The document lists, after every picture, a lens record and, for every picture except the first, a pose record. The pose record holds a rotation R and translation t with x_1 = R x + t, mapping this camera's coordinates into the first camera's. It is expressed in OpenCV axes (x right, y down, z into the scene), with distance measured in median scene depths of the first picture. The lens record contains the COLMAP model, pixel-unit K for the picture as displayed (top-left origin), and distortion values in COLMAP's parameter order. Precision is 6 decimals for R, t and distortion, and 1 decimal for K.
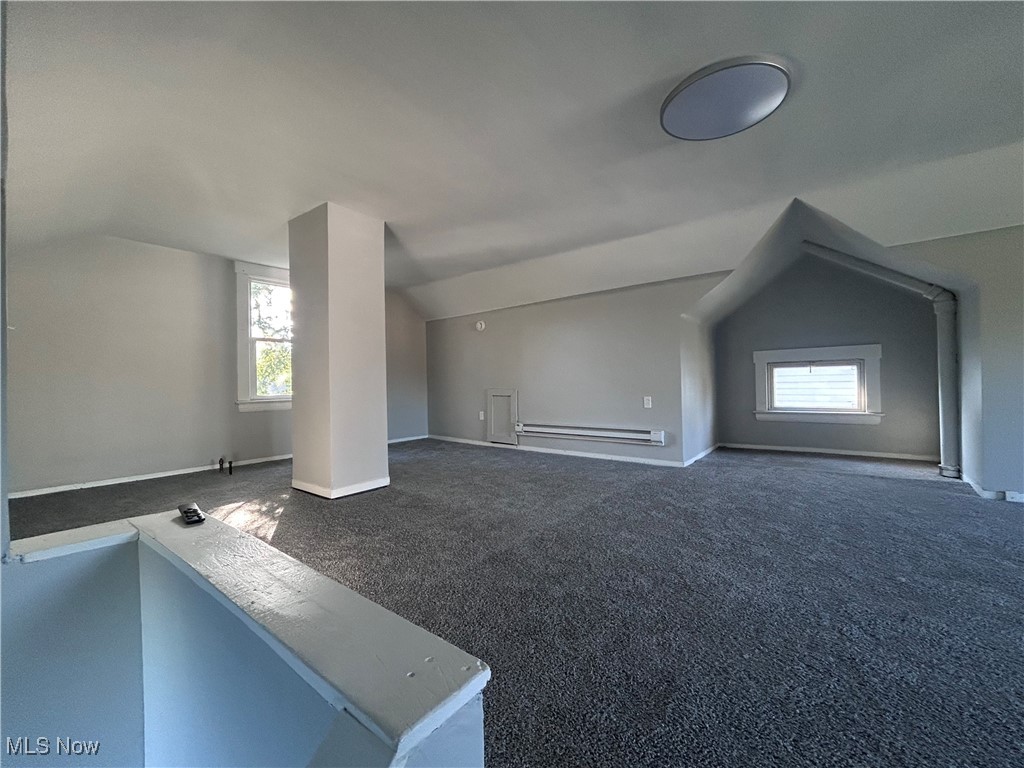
lens RADIAL K [[417.9, 0, 513.6], [0, 417.9, 382.5], [0, 0, 1]] dist [0.000298, 0.000460]
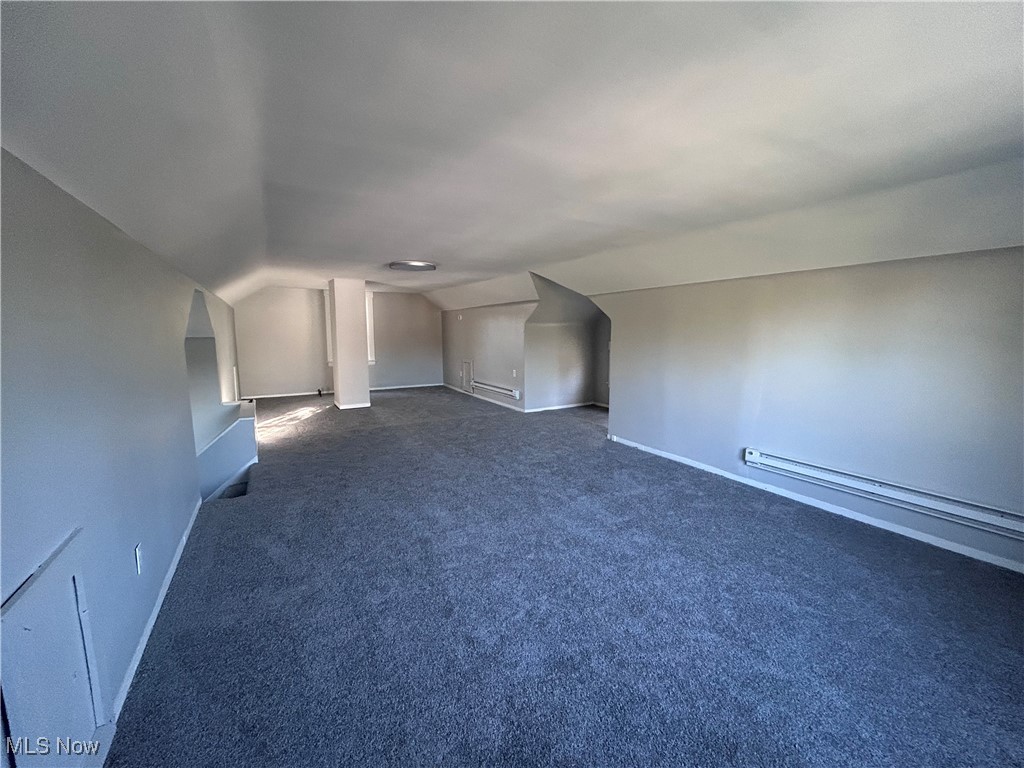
lens RADIAL K [[417.9, 0, 513.6], [0, 417.9, 382.5], [0, 0, 1]] dist [0.000298, 0.000460]
pose [[0.932947, 0.062302, -0.354582, 0.675449], [-0.016473, 0.991268, 0.130830, -0.100183], [0.359636, -0.116216, 0.925827, -0.413685]]
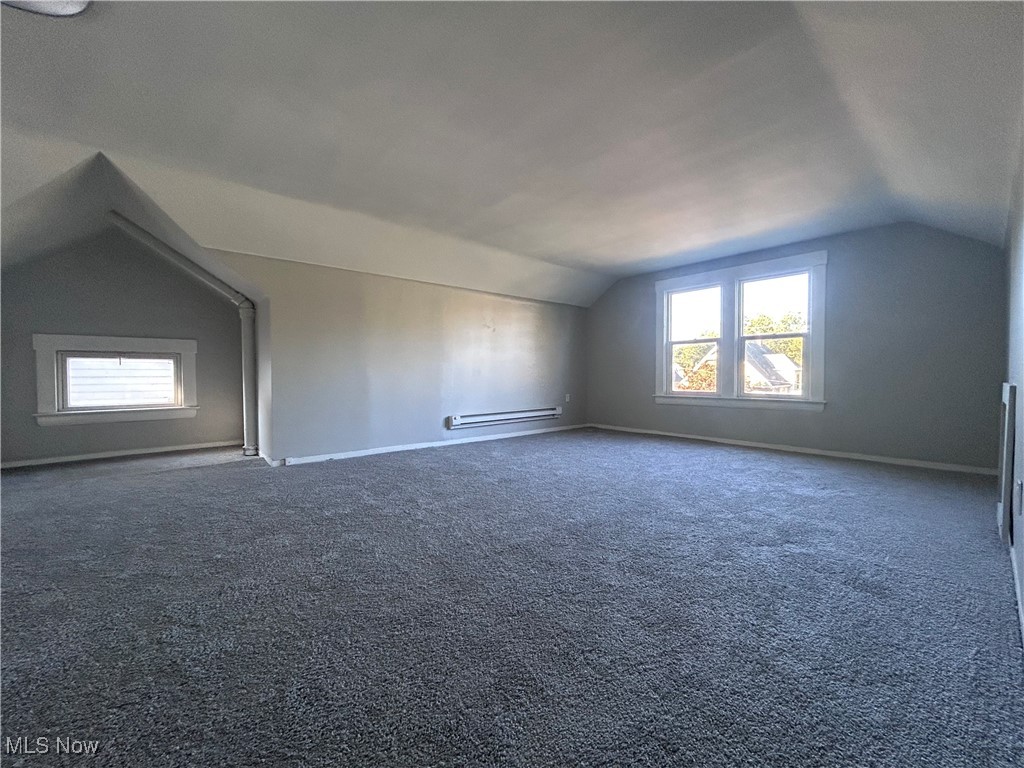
lens RADIAL K [[409.6, 0, 512.0], [0, 409.6, 384.0], [0, 0, 1]] dist [0.001362, 0.000128]
pose [[0.187360, -0.005240, 0.982277, 0.025421], [-0.000497, 0.999985, 0.005429, 0.014324], [-0.982291, -0.001505, 0.187355, 0.041727]]
